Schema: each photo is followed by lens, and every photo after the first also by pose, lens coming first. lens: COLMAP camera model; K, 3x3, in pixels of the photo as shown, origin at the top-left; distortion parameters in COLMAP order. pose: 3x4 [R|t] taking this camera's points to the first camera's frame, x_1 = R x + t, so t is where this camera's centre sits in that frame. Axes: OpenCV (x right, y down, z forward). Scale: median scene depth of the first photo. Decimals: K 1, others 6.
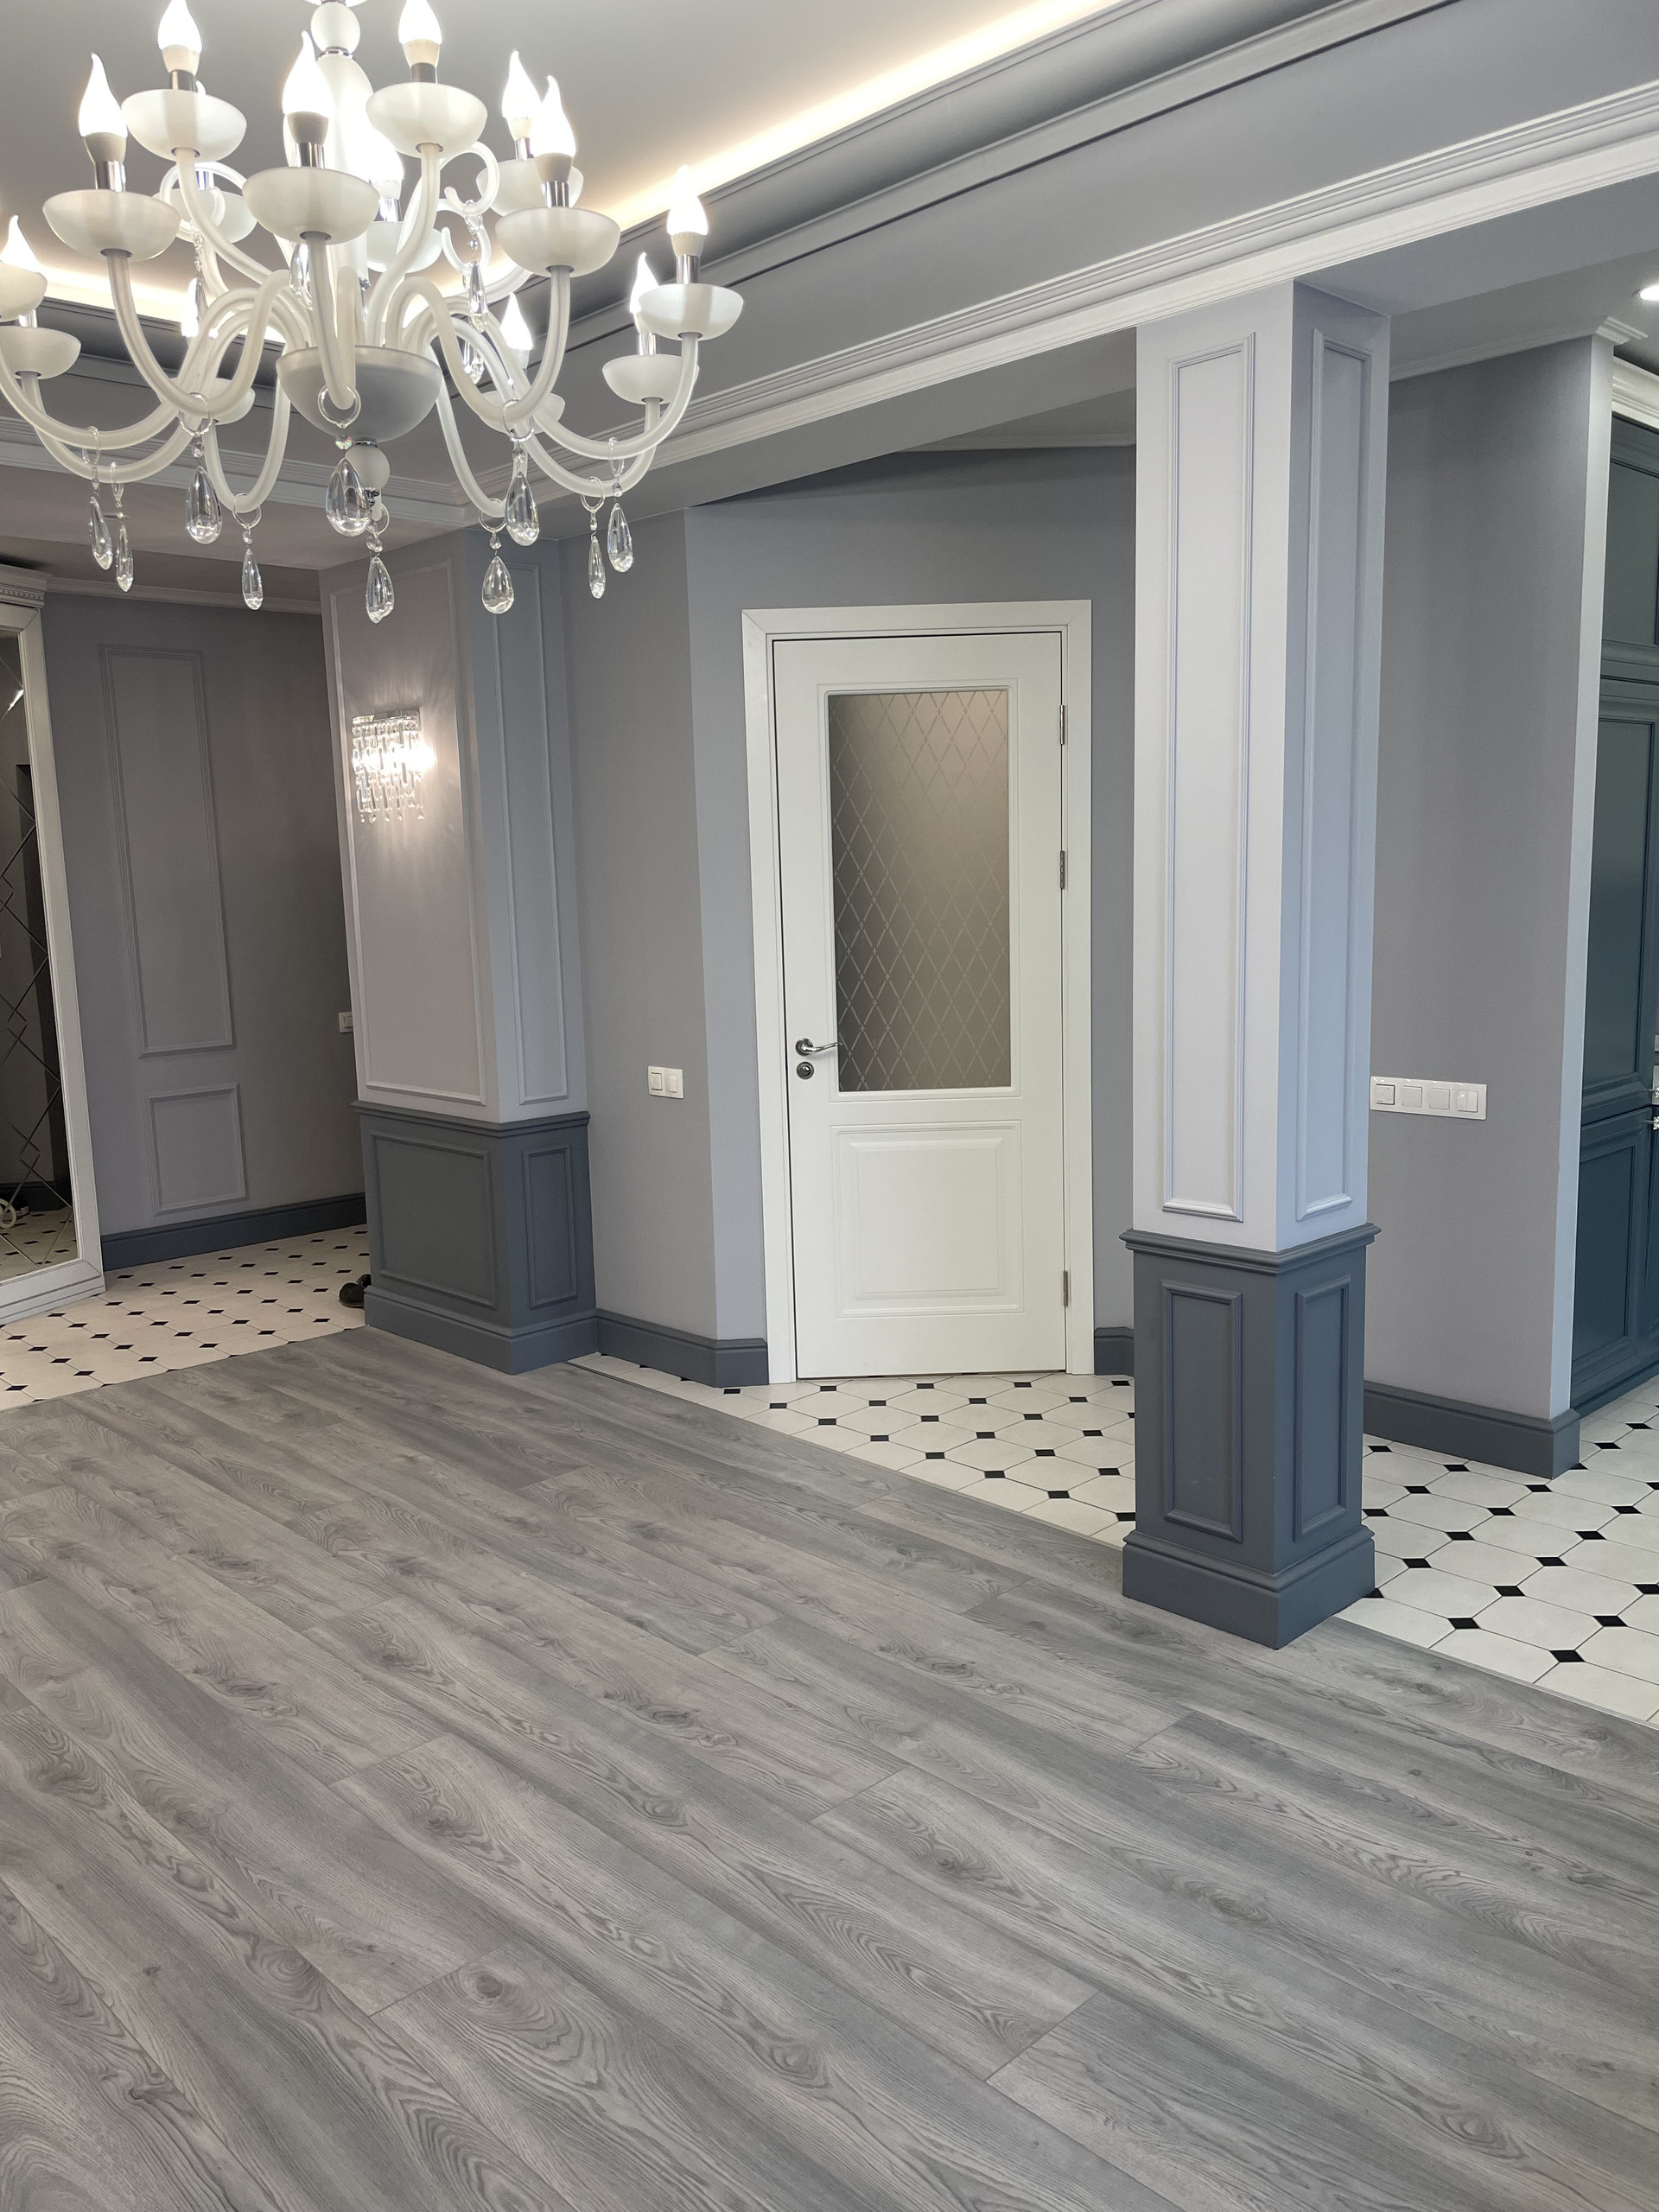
lens RADIAL K [[1664.6, 0, 815.2], [0, 1664.6, 1127.5], [0, 0, 1]] dist [0.069578, -0.087618]
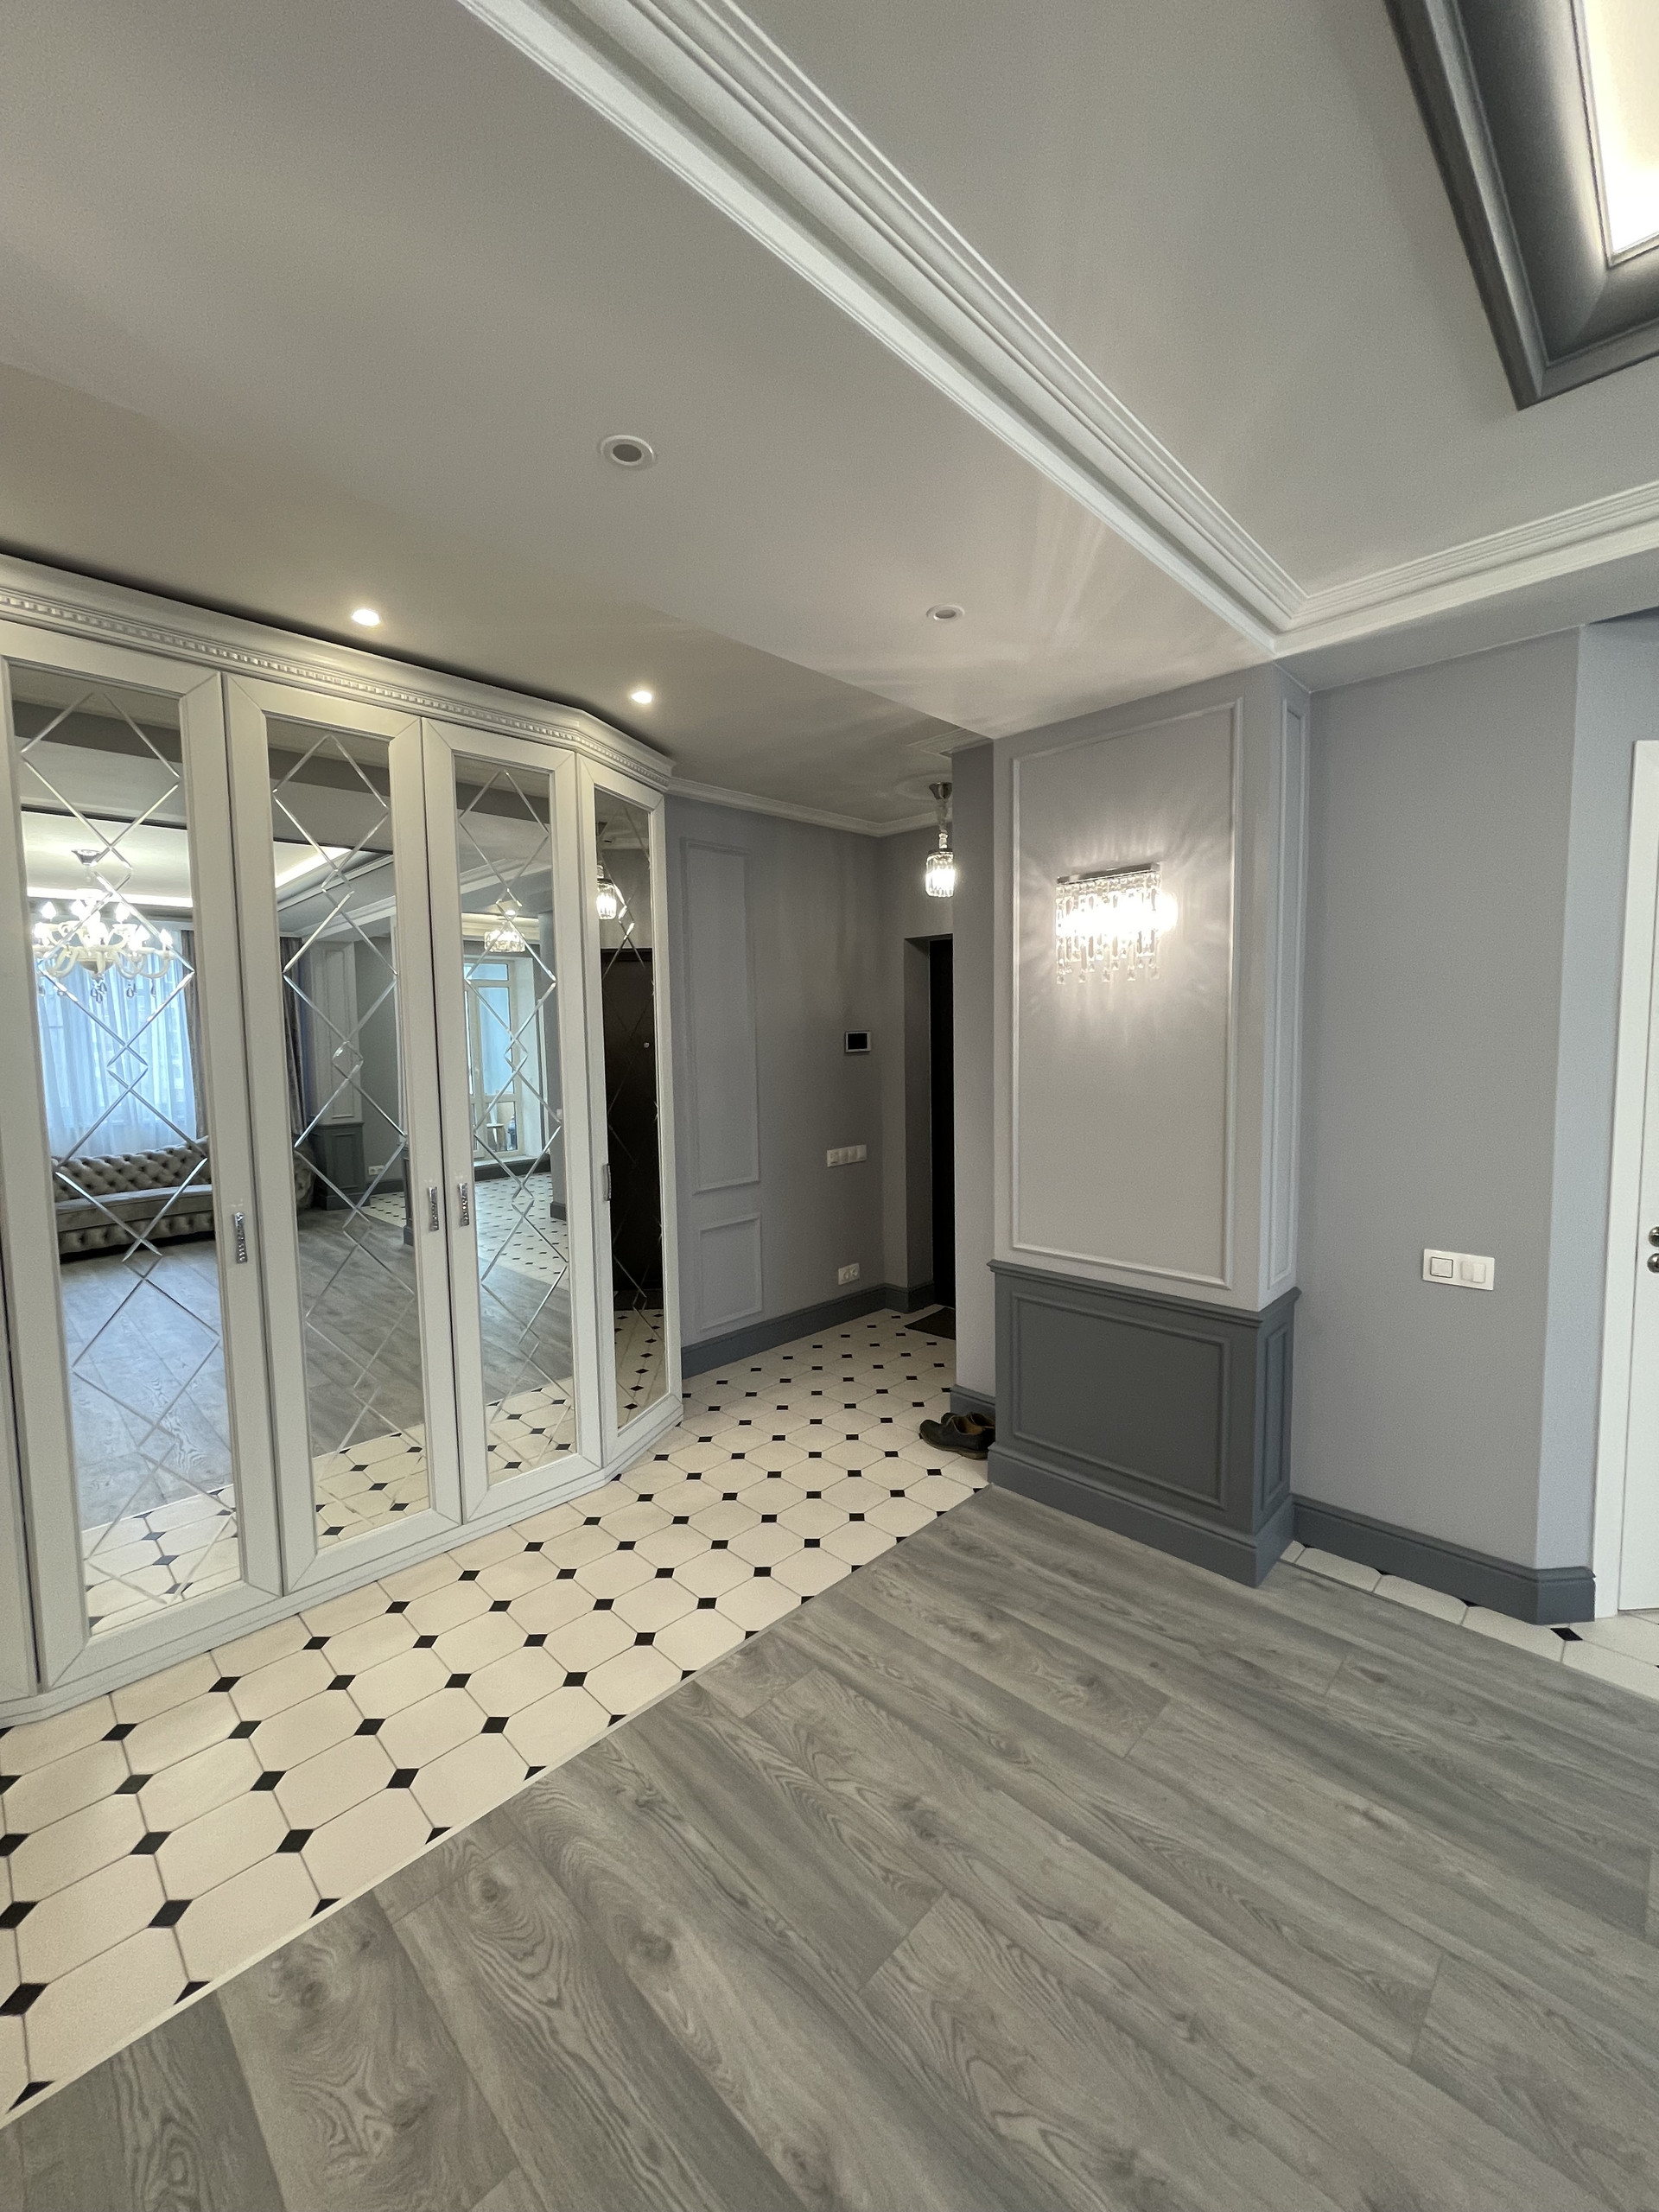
lens RADIAL K [[887.6, 0, 843.7], [0, 887.6, 1114.0], [0, 0, 1]] dist [0.001121, -0.000628]
pose [[0.999103, 0.015029, 0.039584, -0.563169], [-0.011971, 0.997008, -0.076367, -0.089729], [-0.040614, 0.075824, 0.996294, 0.678376]]
